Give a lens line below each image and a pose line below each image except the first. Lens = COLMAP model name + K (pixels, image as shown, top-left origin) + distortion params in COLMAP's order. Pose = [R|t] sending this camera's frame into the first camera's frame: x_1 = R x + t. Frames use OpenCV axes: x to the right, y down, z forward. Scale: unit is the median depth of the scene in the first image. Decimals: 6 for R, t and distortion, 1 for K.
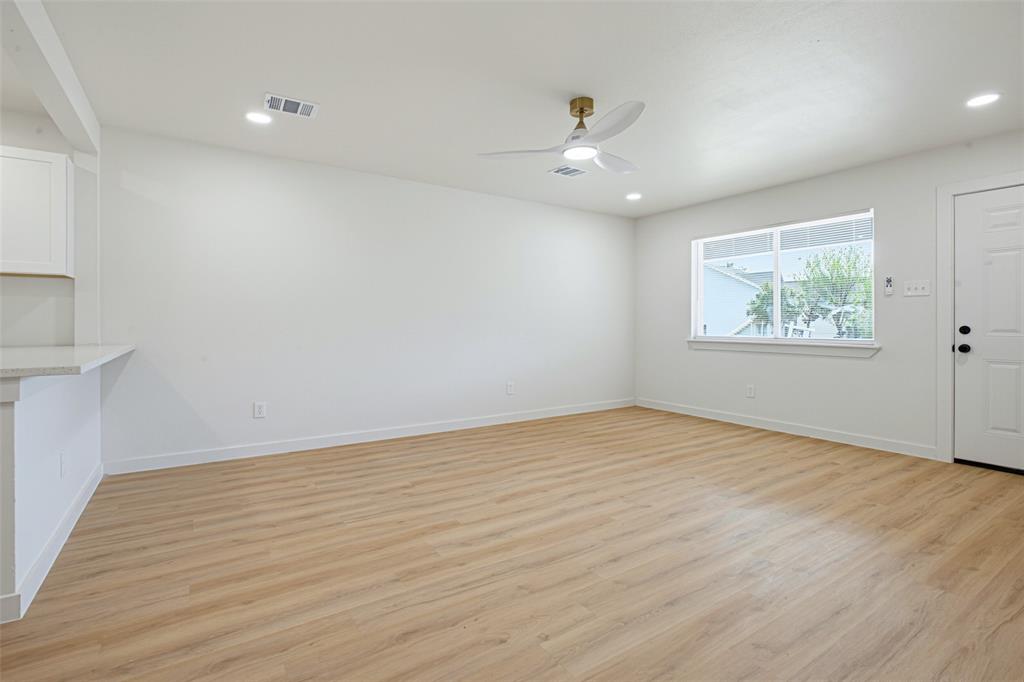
lens RADIAL K [[486.1, 0, 508.5], [0, 486.1, 319.6], [0, 0, 1]] dist [0.001011, 0.000453]
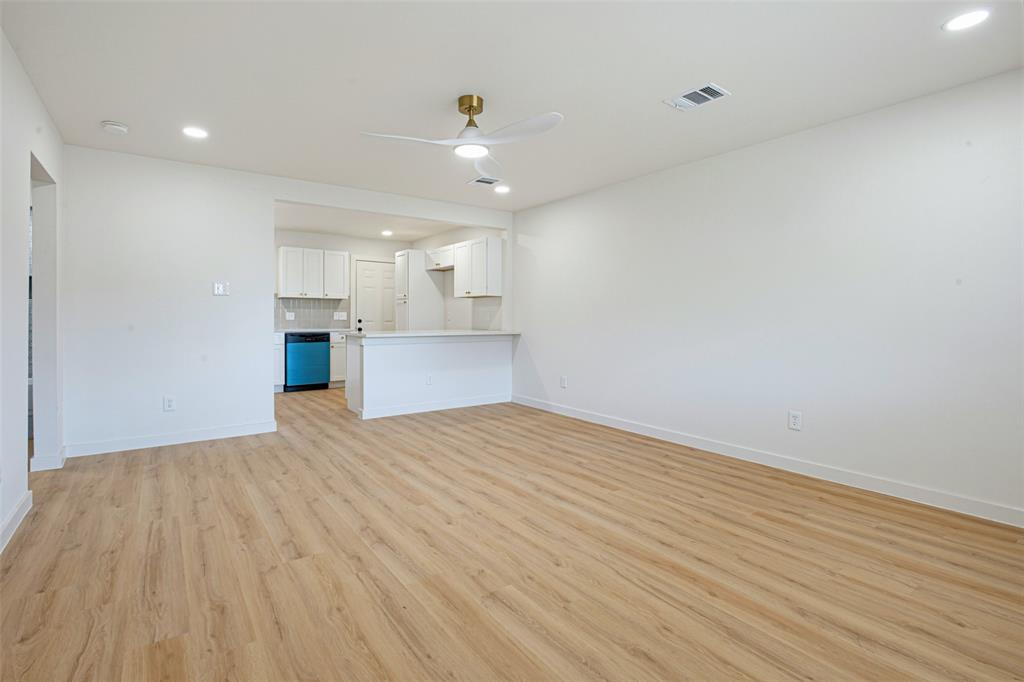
lens RADIAL K [[486.1, 0, 508.5], [0, 486.1, 319.6], [0, 0, 1]] dist [0.001011, 0.000453]
pose [[0.036668, 0.002933, -0.999323, 1.182023], [0.001708, 0.999994, 0.002998, 0.002232], [0.999326, -0.001816, 0.036662, 1.064892]]
